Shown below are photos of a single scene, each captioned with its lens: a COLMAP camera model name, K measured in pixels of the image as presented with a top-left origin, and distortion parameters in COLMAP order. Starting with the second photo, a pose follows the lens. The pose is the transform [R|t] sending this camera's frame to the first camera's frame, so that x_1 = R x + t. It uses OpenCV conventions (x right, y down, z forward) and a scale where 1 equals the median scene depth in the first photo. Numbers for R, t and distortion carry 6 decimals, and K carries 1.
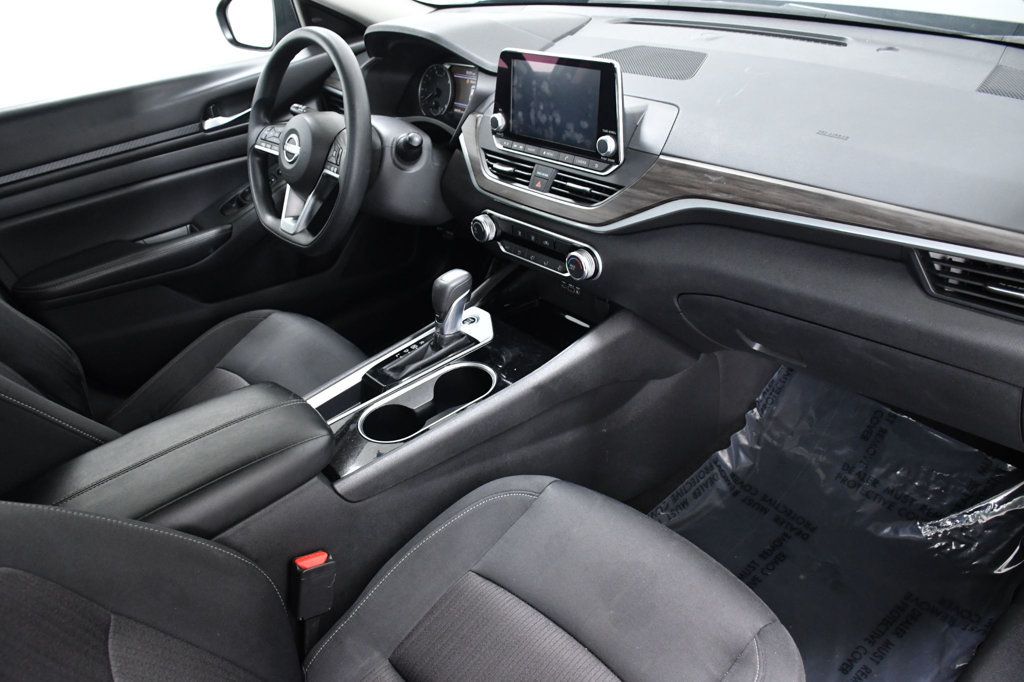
lens RADIAL K [[801.6, 0, 510.4], [0, 801.6, 346.8], [0, 0, 1]] dist [-0.137888, 0.081021]
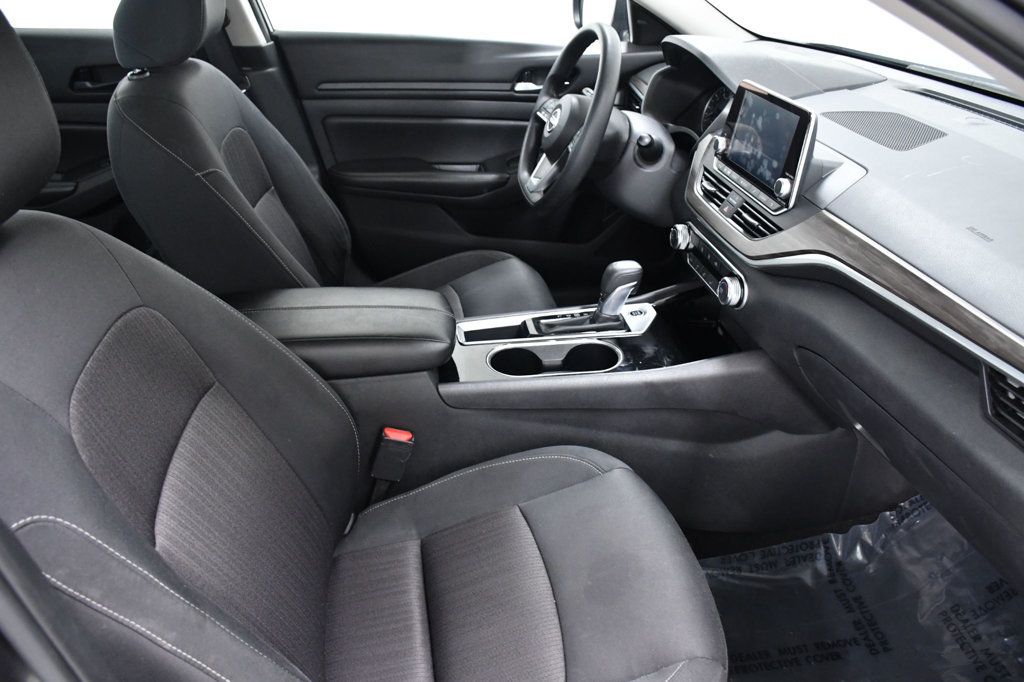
lens RADIAL K [[801.6, 0, 513.8], [0, 801.6, 342.1], [0, 0, 1]] dist [-0.137888, 0.081021]
pose [[0.845047, 0.357117, -0.397948, 0.265838], [-0.365922, 0.928924, 0.056572, 0.004202], [0.389867, 0.097812, 0.915662, -0.051394]]
